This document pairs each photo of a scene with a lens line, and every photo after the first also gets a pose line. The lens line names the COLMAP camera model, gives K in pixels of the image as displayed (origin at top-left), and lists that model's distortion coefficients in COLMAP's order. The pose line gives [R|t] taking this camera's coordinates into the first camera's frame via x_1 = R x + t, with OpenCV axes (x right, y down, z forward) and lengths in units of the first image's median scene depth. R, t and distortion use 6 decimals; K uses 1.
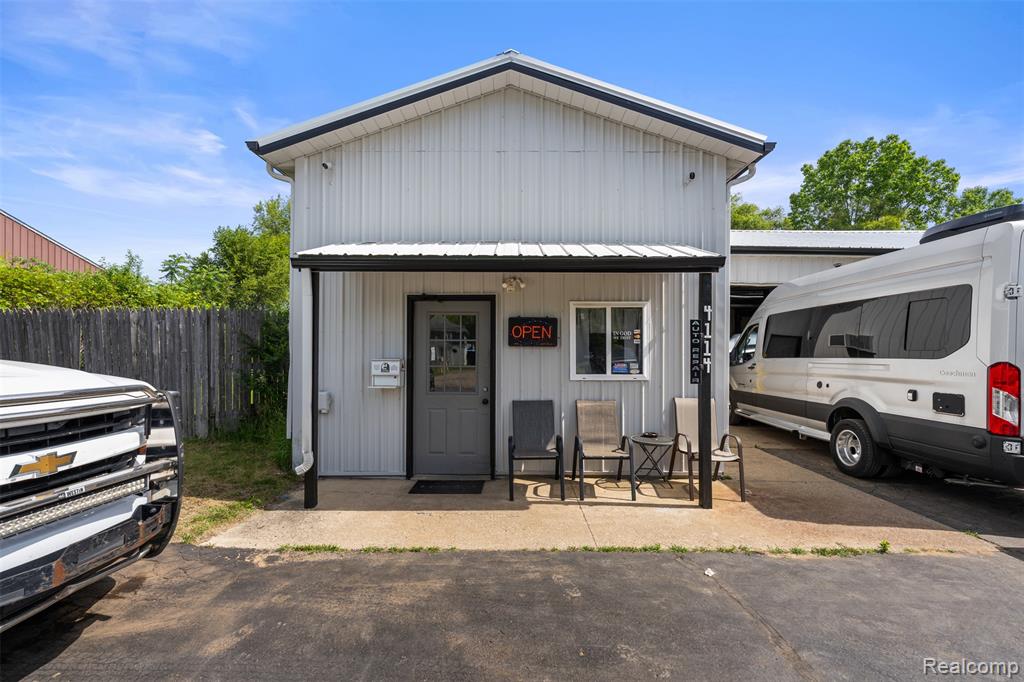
lens RADIAL K [[460.3, 0, 512.0], [0, 460.3, 350.8], [0, 0, 1]] dist [-0.000051, -0.000064]
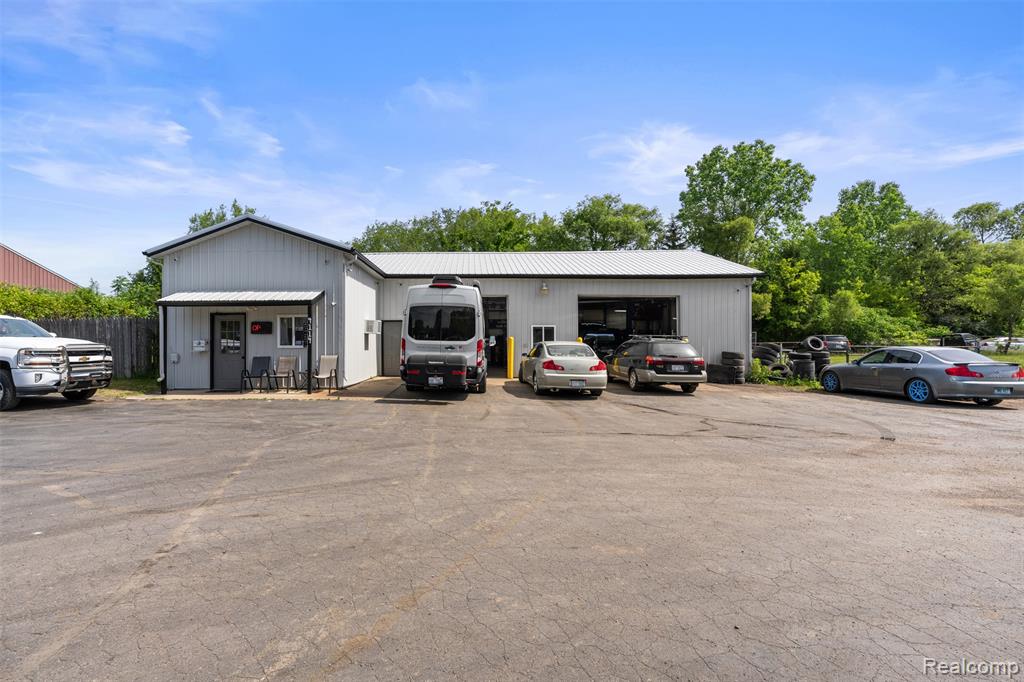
lens RADIAL K [[479.8, 0, 451.9], [0, 479.8, 341.6], [0, 0, 1]] dist [0.000991, 0.000202]
pose [[0.999265, -0.007198, -0.037658, 1.111430], [0.007264, 0.999972, 0.001616, 0.032996], [0.037645, -0.001888, 0.999289, -1.428130]]
